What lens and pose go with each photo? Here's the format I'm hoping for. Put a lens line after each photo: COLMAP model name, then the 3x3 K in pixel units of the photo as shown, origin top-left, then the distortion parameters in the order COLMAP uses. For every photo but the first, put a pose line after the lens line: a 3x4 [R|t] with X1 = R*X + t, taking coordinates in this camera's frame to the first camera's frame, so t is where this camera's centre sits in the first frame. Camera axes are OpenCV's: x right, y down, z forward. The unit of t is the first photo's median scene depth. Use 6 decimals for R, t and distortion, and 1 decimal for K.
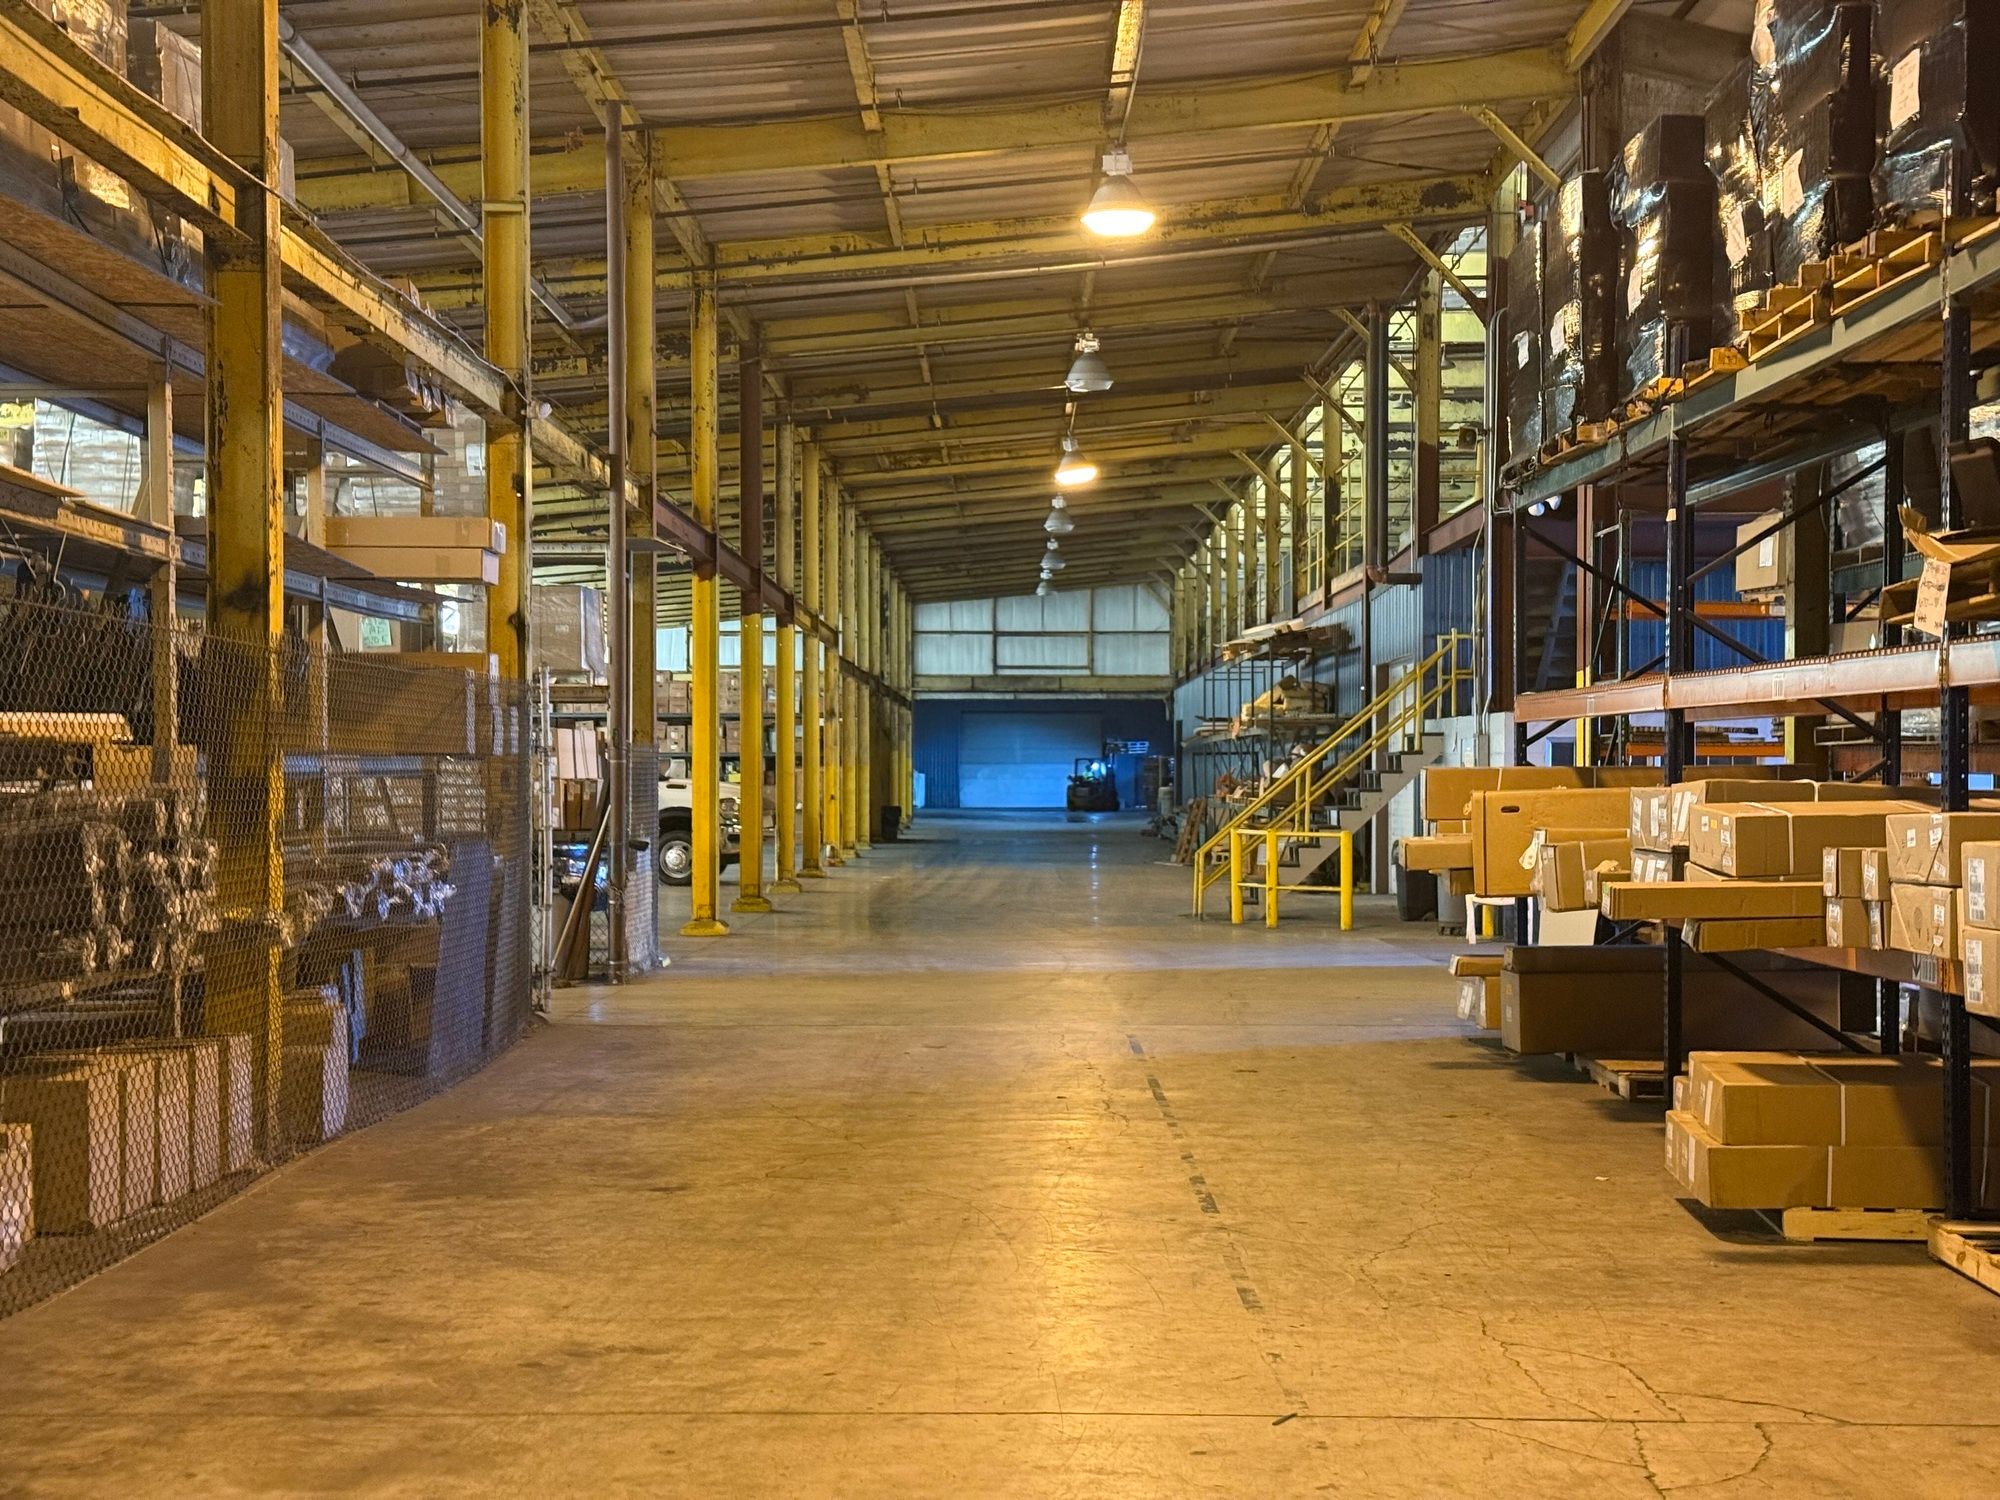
lens RADIAL K [[2939.1, 0, 1000.0], [0, 2939.1, 750.0], [0, 0, 1]] dist [0.050064, -0.020559]
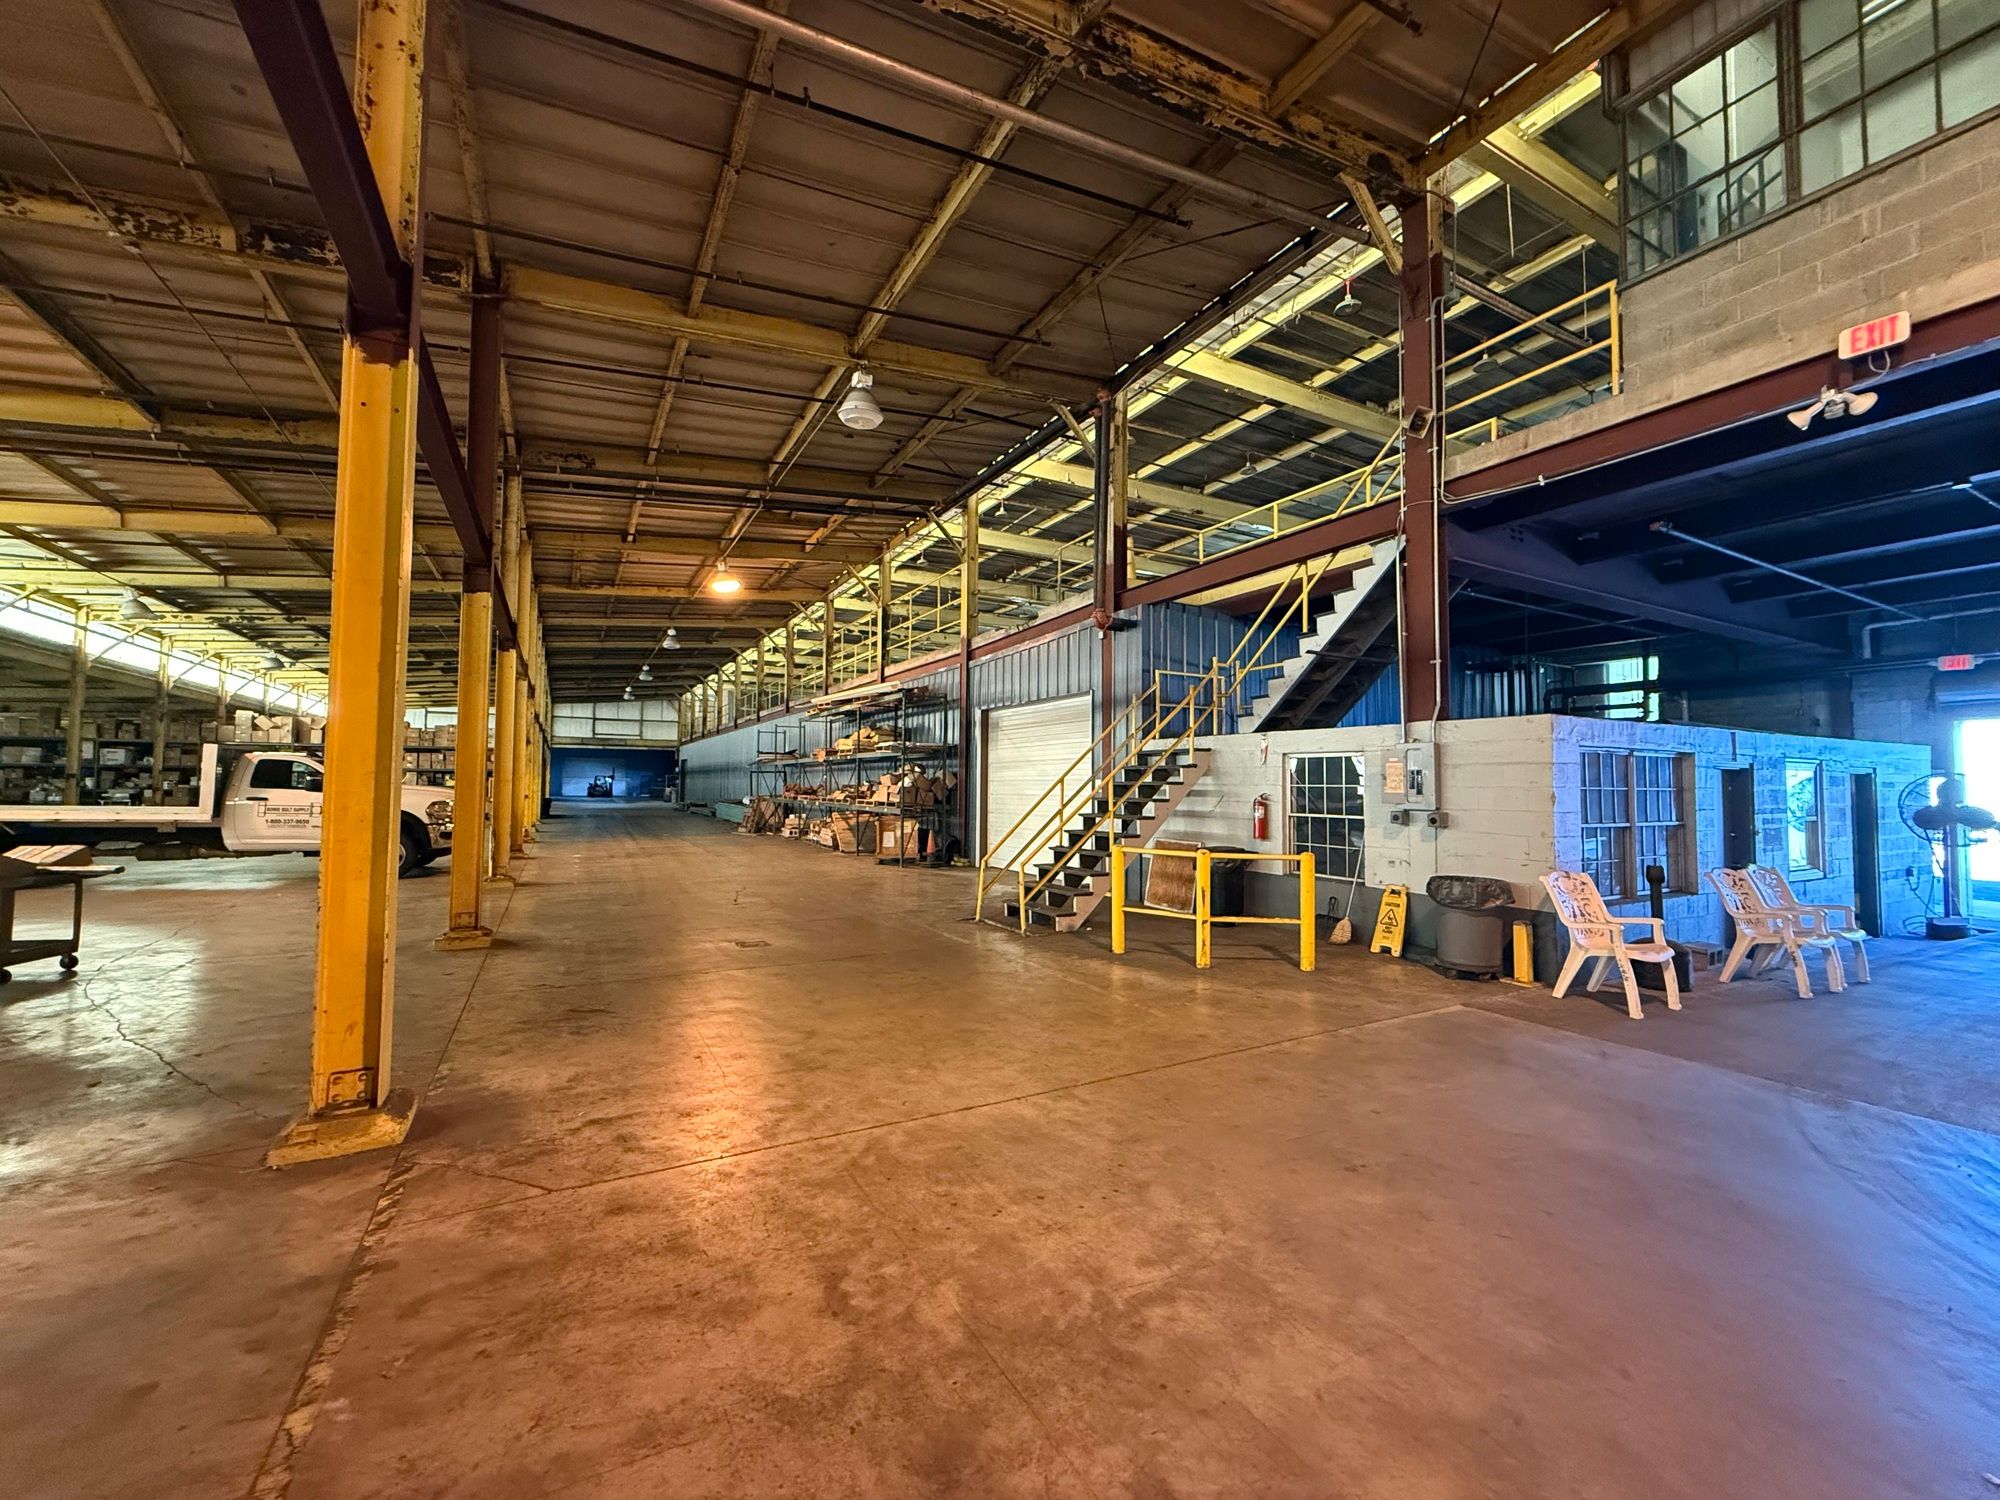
lens RADIAL K [[798.3, 0, 988.4], [0, 798.3, 743.2], [0, 0, 1]] dist [0.012566, -0.008007]
pose [[0.877086, 0.037208, 0.478890, -0.029623], [-0.015801, 0.998691, -0.048655, 0.003454], [-0.480073, 0.035108, 0.876526, 0.337471]]
